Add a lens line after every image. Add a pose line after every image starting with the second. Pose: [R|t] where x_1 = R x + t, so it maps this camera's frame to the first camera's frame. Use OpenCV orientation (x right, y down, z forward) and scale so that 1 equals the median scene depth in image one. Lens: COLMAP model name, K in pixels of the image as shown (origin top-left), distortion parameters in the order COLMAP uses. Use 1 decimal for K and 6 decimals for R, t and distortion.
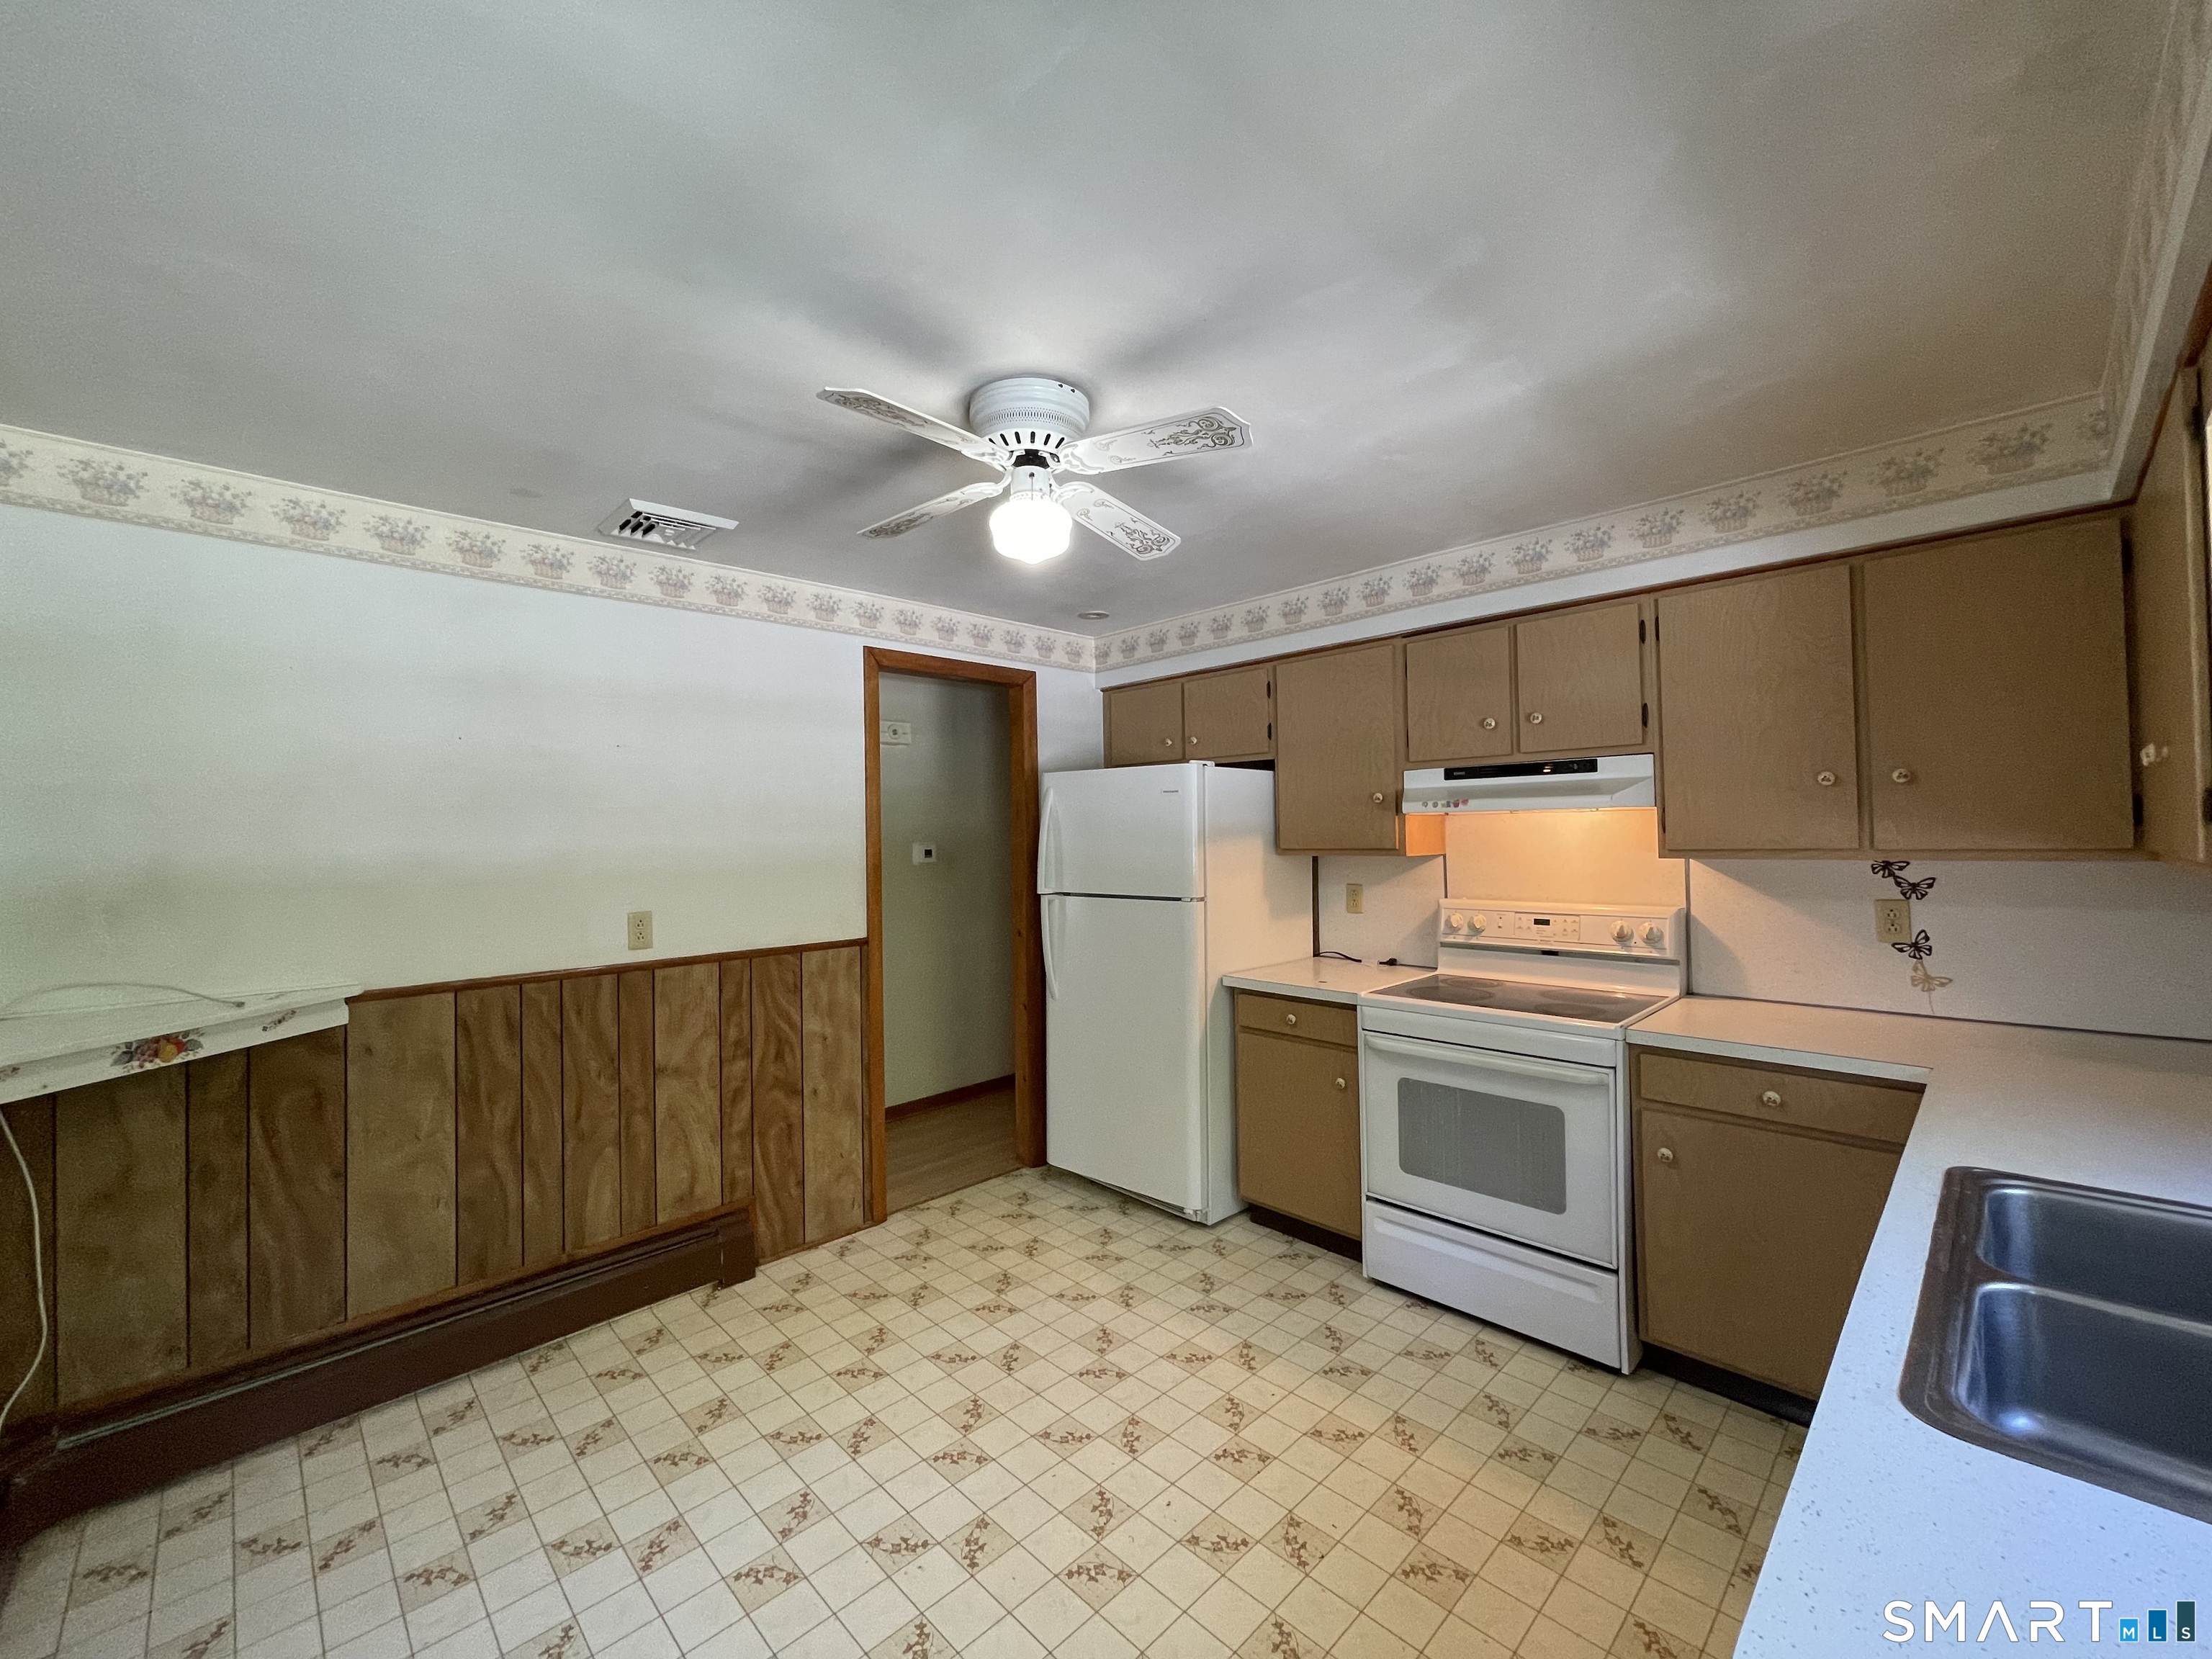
lens RADIAL K [[899.2, 0, 1112.3], [0, 899.2, 828.0], [0, 0, 1]] dist [0.002847, -0.000693]
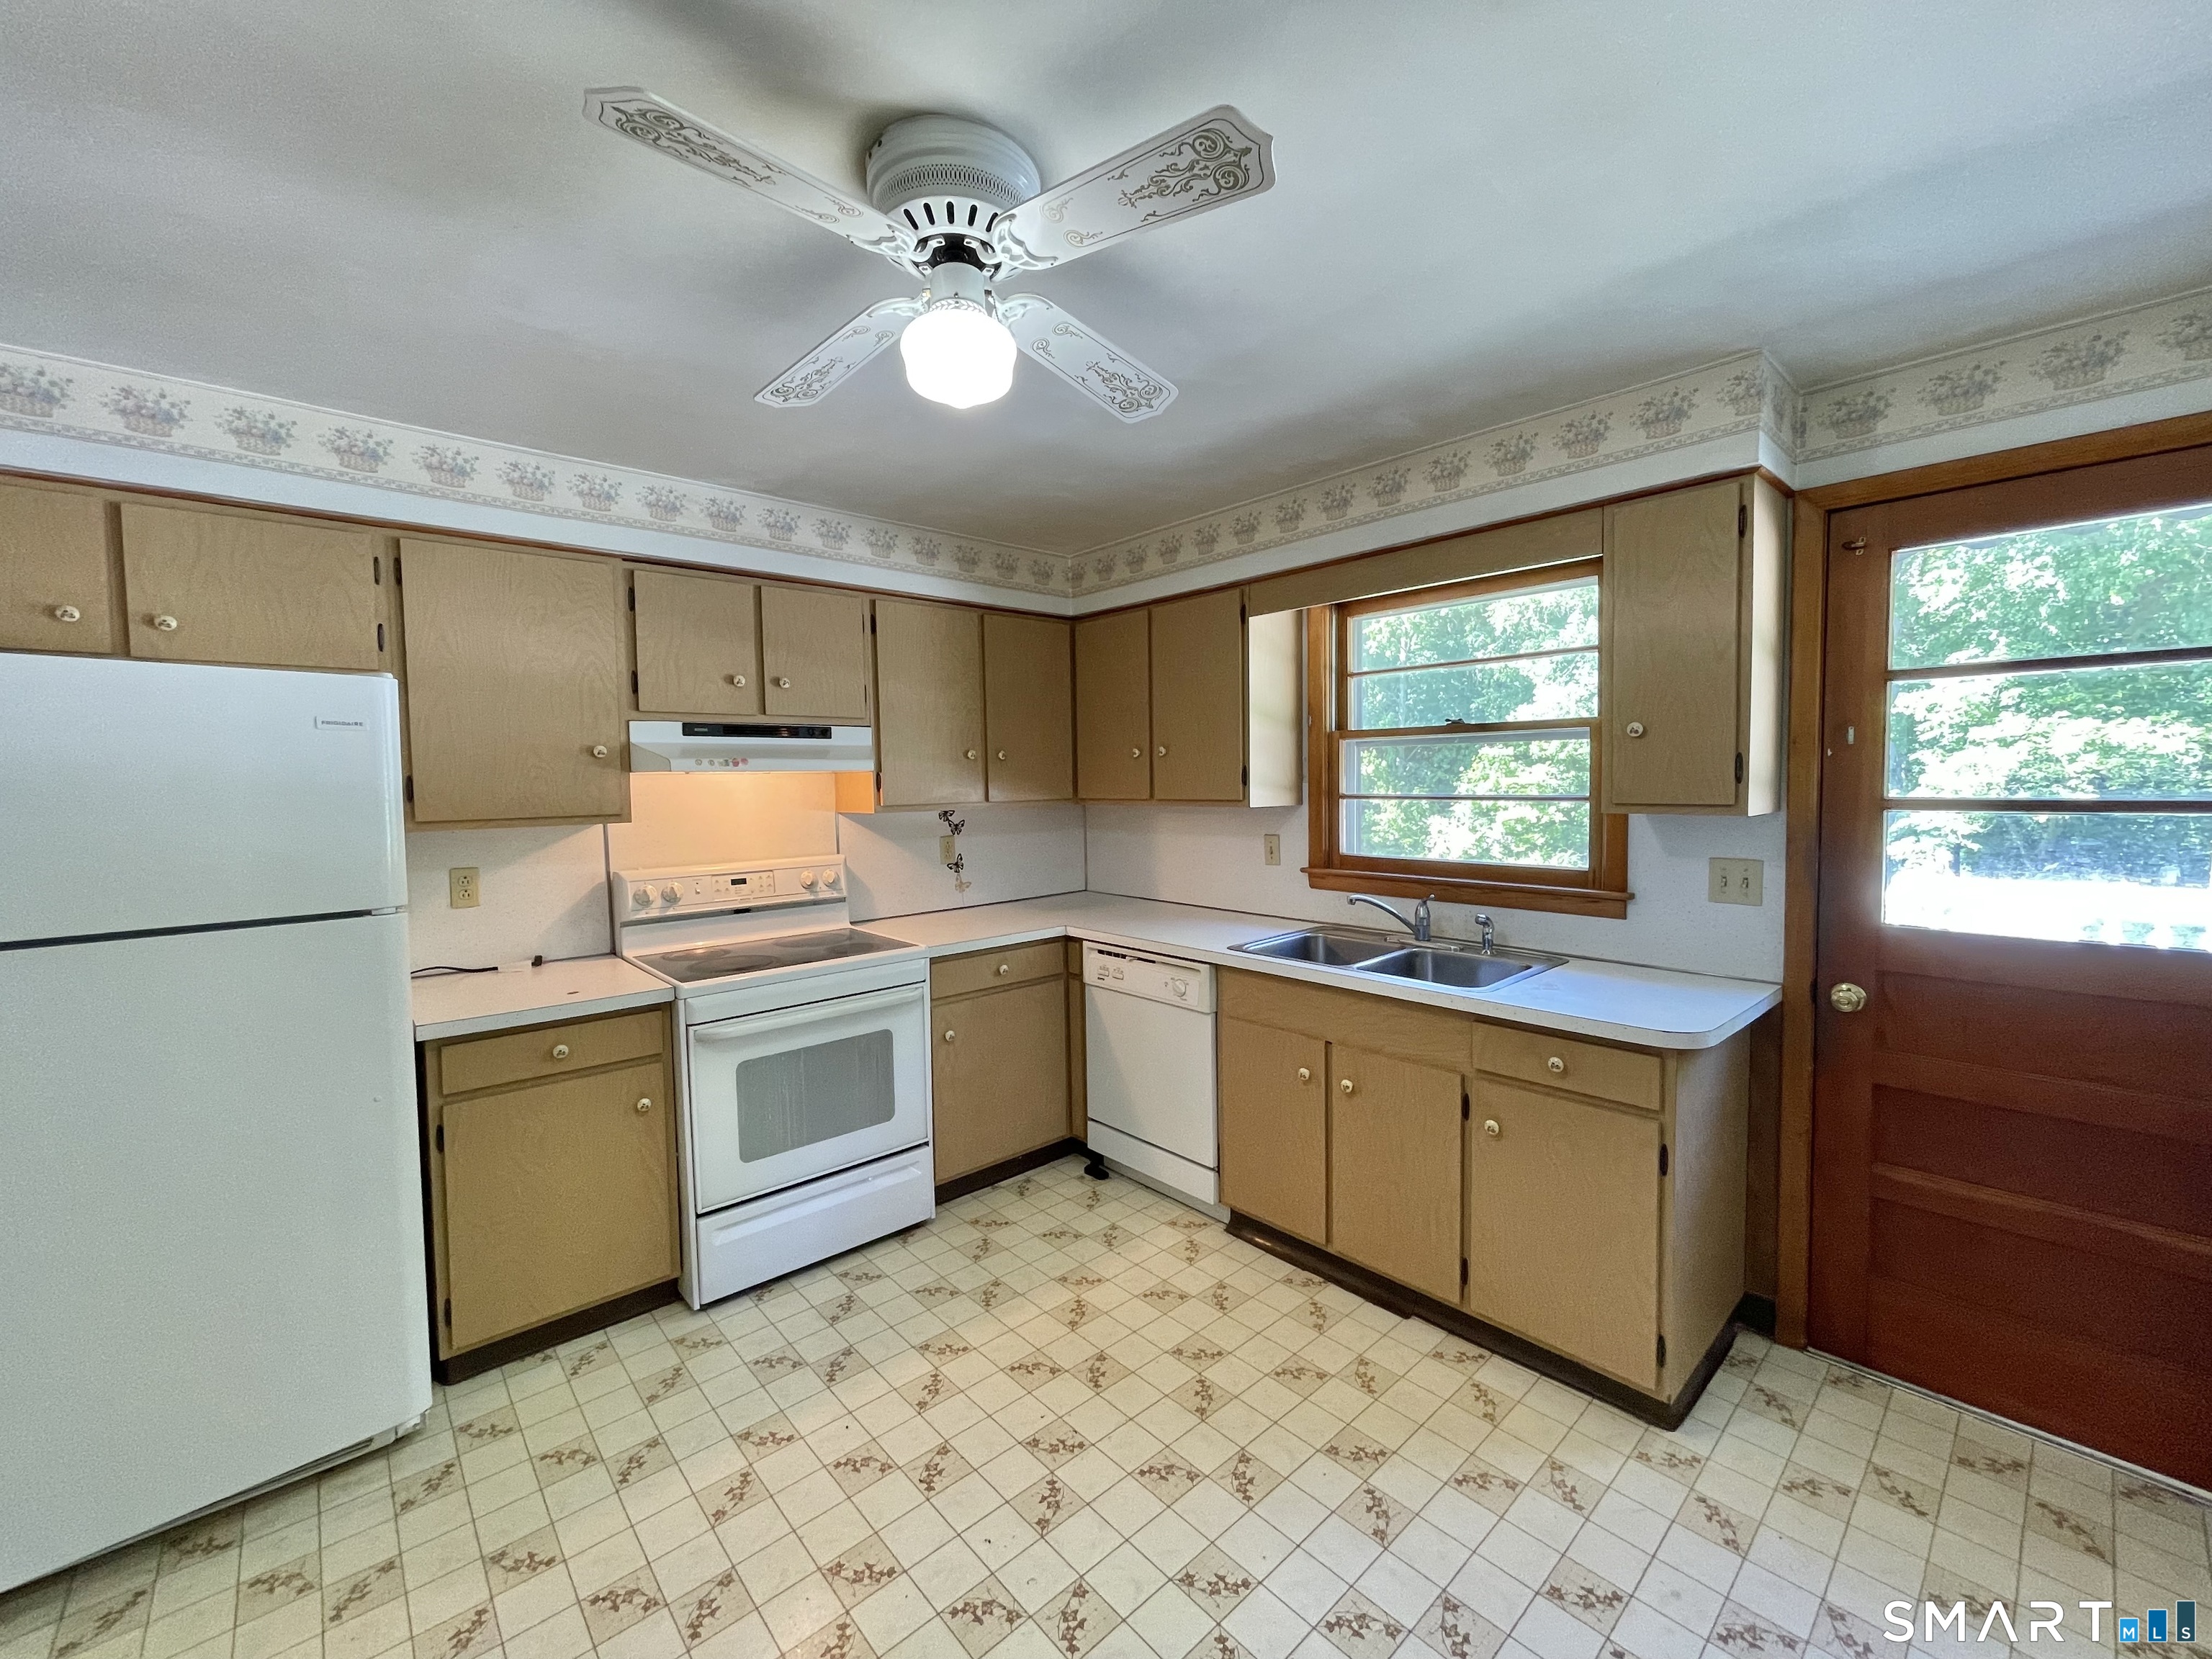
lens RADIAL K [[899.2, 0, 1111.9], [0, 899.2, 820.8], [0, 0, 1]] dist [0.002847, -0.000693]
pose [[0.050190, -0.030388, 0.998277, -0.563952], [0.010126, 0.999501, 0.029916, 0.010649], [-0.998688, 0.008607, 0.050472, 0.579213]]
